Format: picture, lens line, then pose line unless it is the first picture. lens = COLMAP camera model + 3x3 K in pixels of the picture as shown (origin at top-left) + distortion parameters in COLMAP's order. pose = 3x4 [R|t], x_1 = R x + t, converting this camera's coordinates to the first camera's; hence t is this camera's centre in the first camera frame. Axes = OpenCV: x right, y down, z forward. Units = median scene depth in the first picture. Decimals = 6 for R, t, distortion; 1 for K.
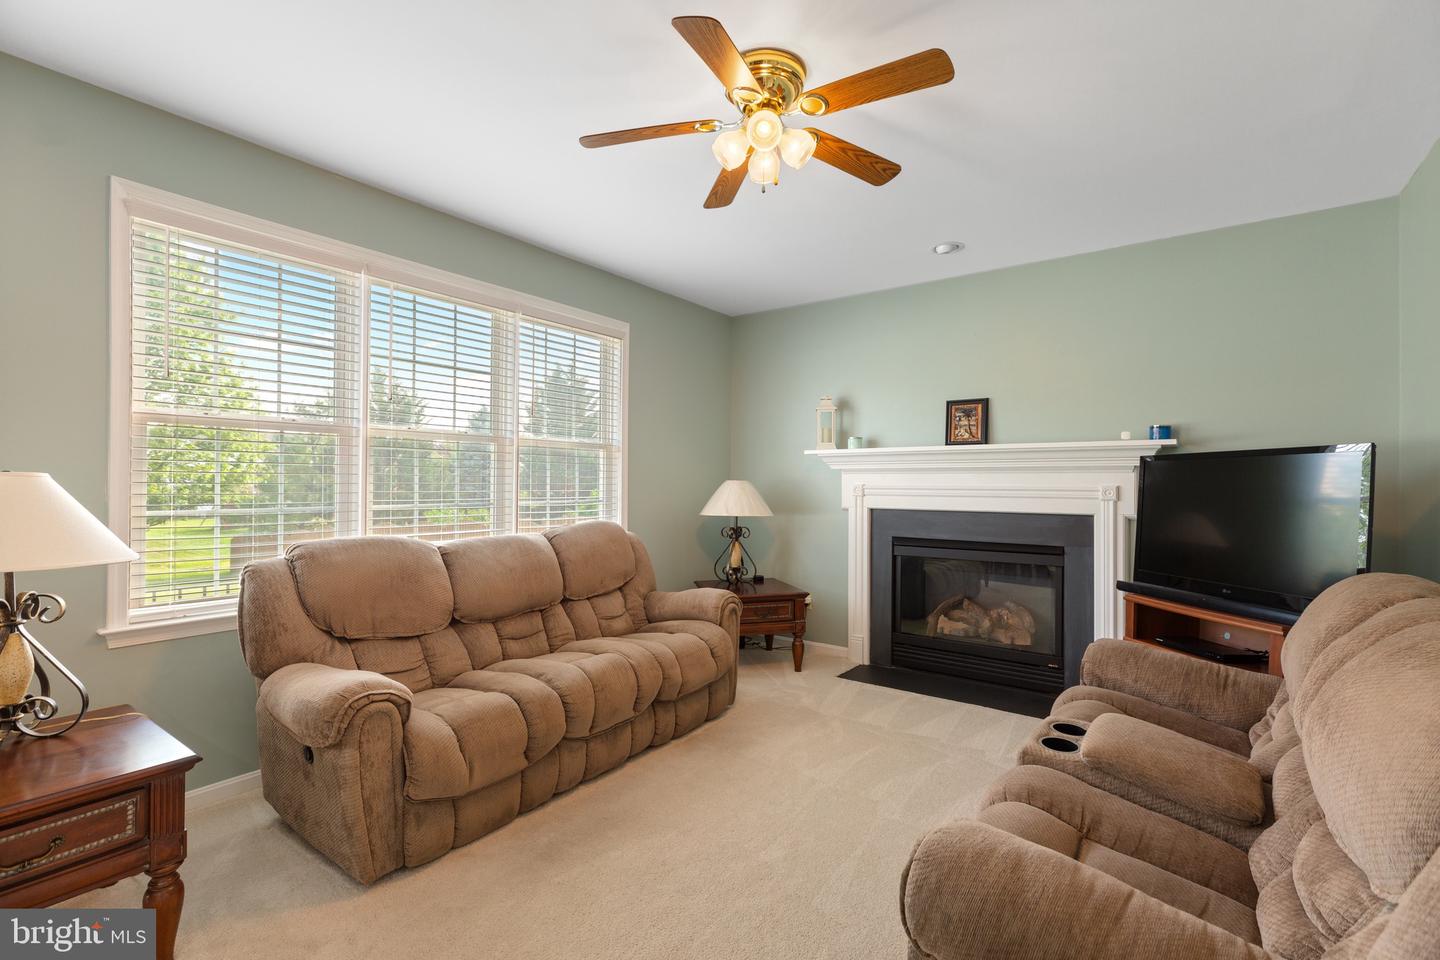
lens RADIAL K [[637.4, 0, 716.3], [0, 637.4, 476.6], [0, 0, 1]] dist [-0.000627, -0.000485]
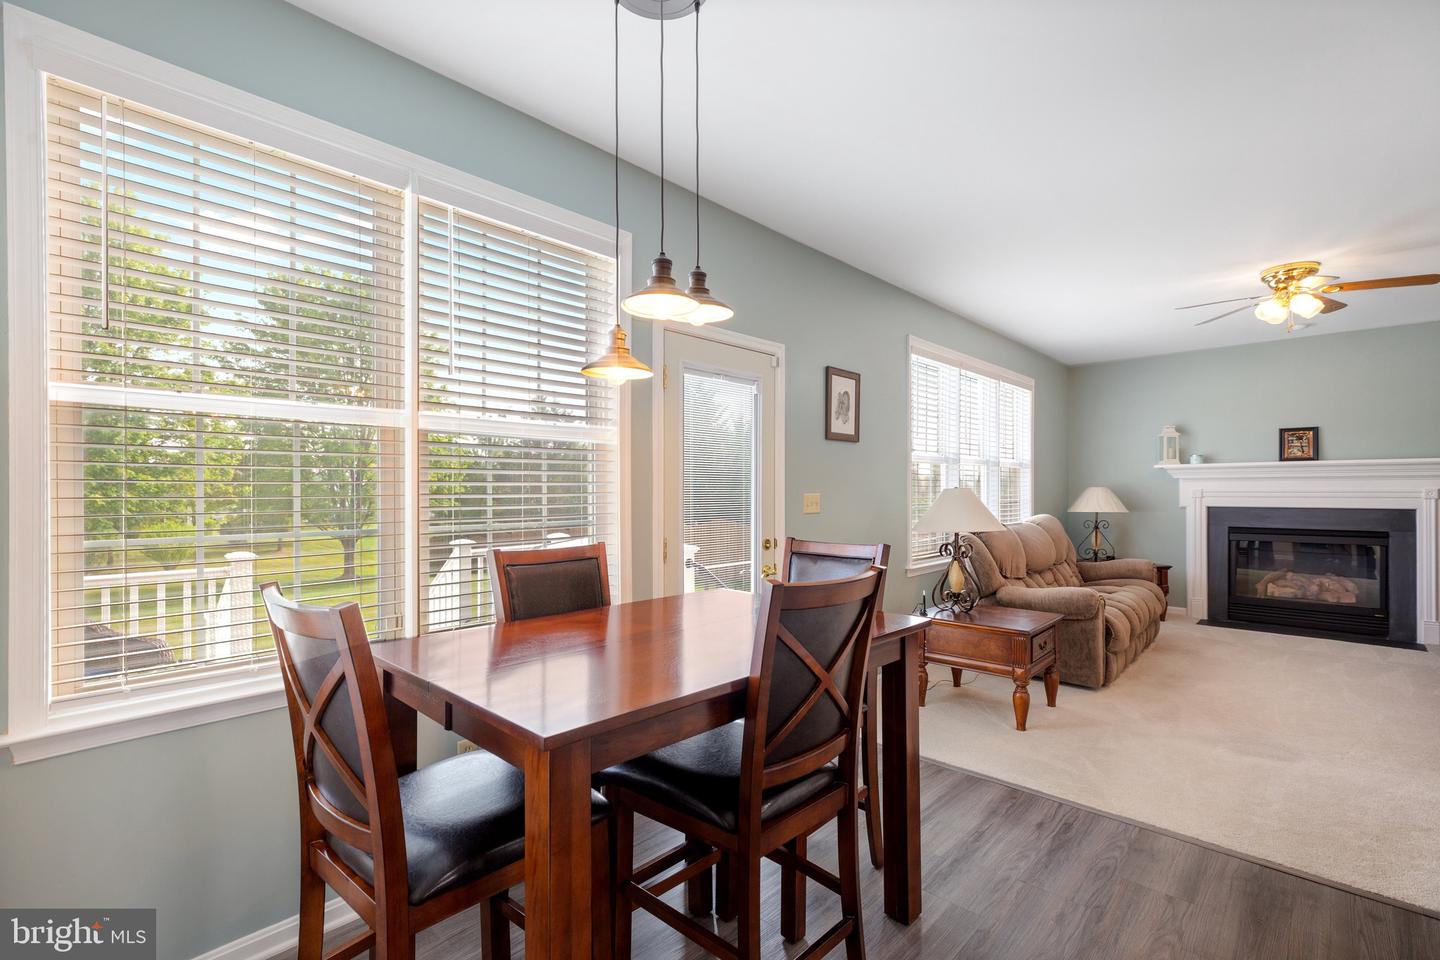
lens RADIAL K [[635.2, 0, 719.3], [0, 635.2, 489.6], [0, 0, 1]] dist [0.001657, 0.000567]
pose [[0.992314, -0.009441, -0.123386, -0.760853], [0.010894, 0.999879, 0.011105, -0.016339], [0.123267, -0.012364, 0.992297, -0.591911]]
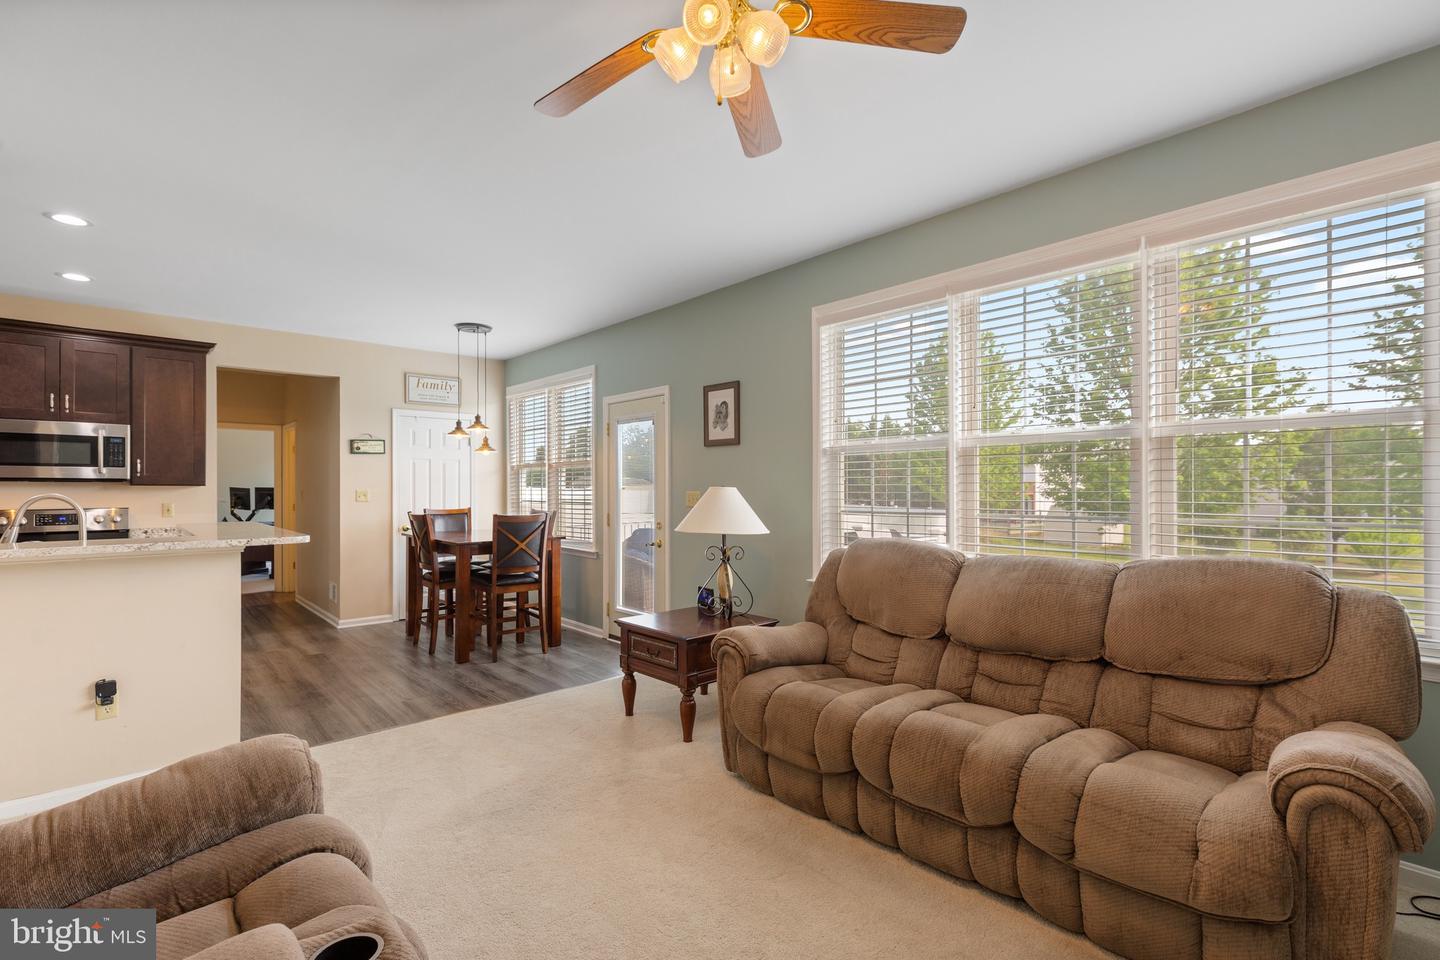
lens RADIAL K [[667.8, 0, 719.1], [0, 667.8, 488.9], [0, 0, 1]] dist [0.001104, -0.000099]
pose [[-0.190161, -0.006943, -0.981728, 0.473267], [0.011410, 0.999892, -0.009281, 0.008569], [0.981687, -0.012966, -0.190061, 0.639906]]
